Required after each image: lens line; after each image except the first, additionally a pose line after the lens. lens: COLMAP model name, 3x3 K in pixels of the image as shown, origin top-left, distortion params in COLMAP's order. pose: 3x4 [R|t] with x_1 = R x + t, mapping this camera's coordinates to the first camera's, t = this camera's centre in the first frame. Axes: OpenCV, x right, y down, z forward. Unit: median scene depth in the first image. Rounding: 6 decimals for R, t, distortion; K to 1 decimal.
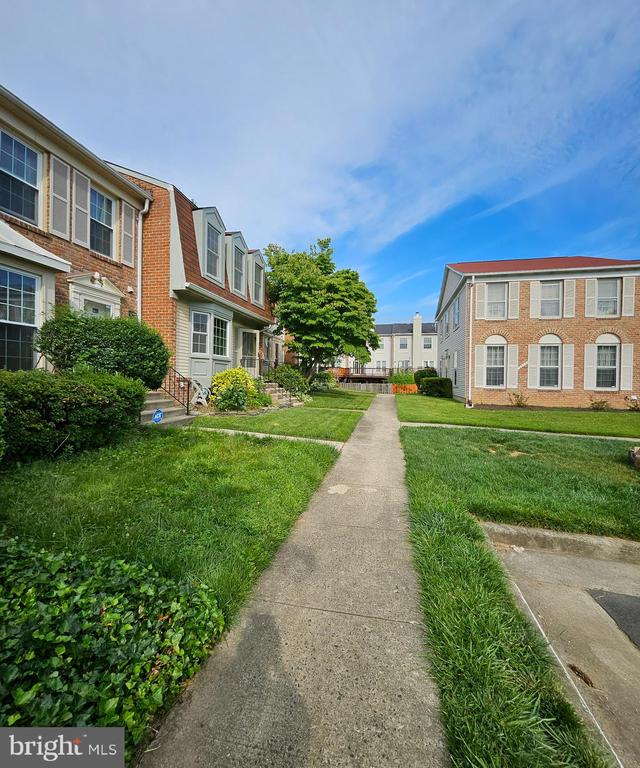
lens RADIAL K [[334.7, 0, 319.2], [0, 334.7, 382.1], [0, 0, 1]] dist [0.006548, -0.003693]
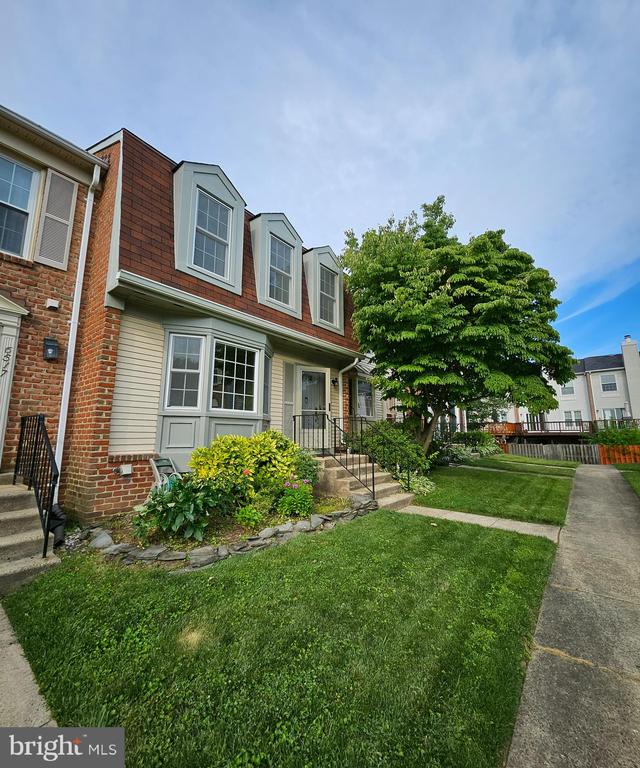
lens RADIAL K [[334.7, 0, 325.3], [0, 334.7, 383.9], [0, 0, 1]] dist [0.006548, -0.003693]
pose [[0.901654, -0.086160, -0.423789, 0.071630], [0.014235, 0.985334, -0.170041, -0.022197], [0.432224, 0.147285, 0.889657, 0.495388]]
